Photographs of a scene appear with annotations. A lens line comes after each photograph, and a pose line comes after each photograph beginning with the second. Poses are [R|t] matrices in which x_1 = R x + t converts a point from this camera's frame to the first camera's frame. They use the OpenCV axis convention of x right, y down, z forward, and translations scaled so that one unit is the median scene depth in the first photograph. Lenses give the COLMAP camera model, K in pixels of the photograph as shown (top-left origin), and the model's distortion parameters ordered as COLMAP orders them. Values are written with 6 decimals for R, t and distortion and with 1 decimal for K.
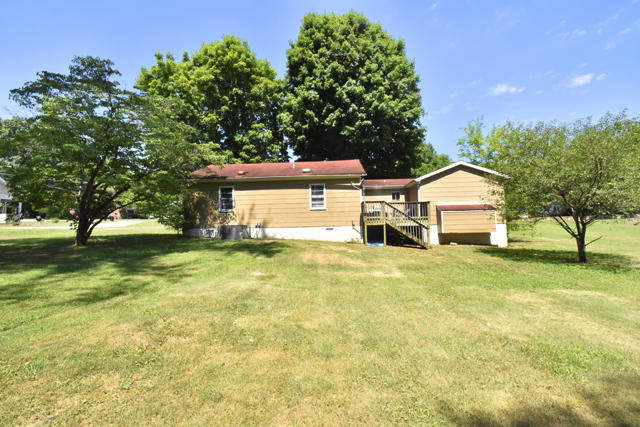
lens RADIAL K [[282.3, 0, 319.5], [0, 282.3, 212.6], [0, 0, 1]] dist [0.002461, -0.001414]
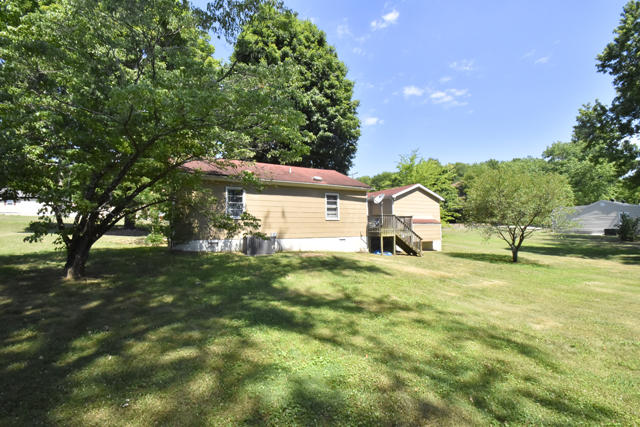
lens RADIAL K [[282.3, 0, 322.0], [0, 282.3, 211.4], [0, 0, 1]] dist [0.002461, -0.001414]
pose [[0.840307, 0.043381, 0.540373, -0.404453], [-0.038463, 0.999052, -0.020393, -0.013354], [-0.540745, -0.003648, 0.841179, 0.138046]]
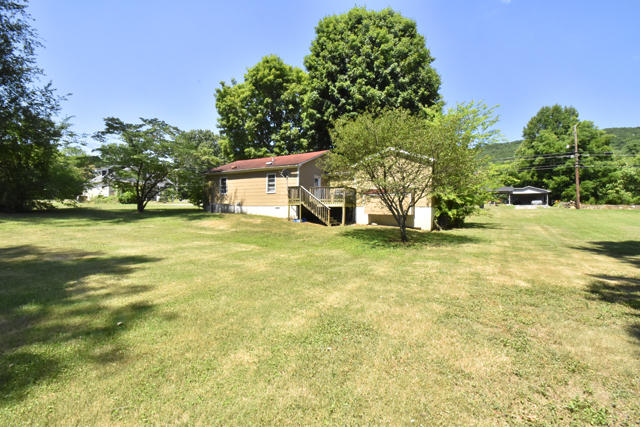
lens RADIAL K [[282.3, 0, 322.0], [0, 282.3, 213.6], [0, 0, 1]] dist [0.002461, -0.001414]
pose [[0.886725, 0.034094, -0.461038, 0.584310], [-0.006586, 0.998107, 0.061145, 0.001825], [0.462250, -0.051182, 0.885271, -0.049051]]
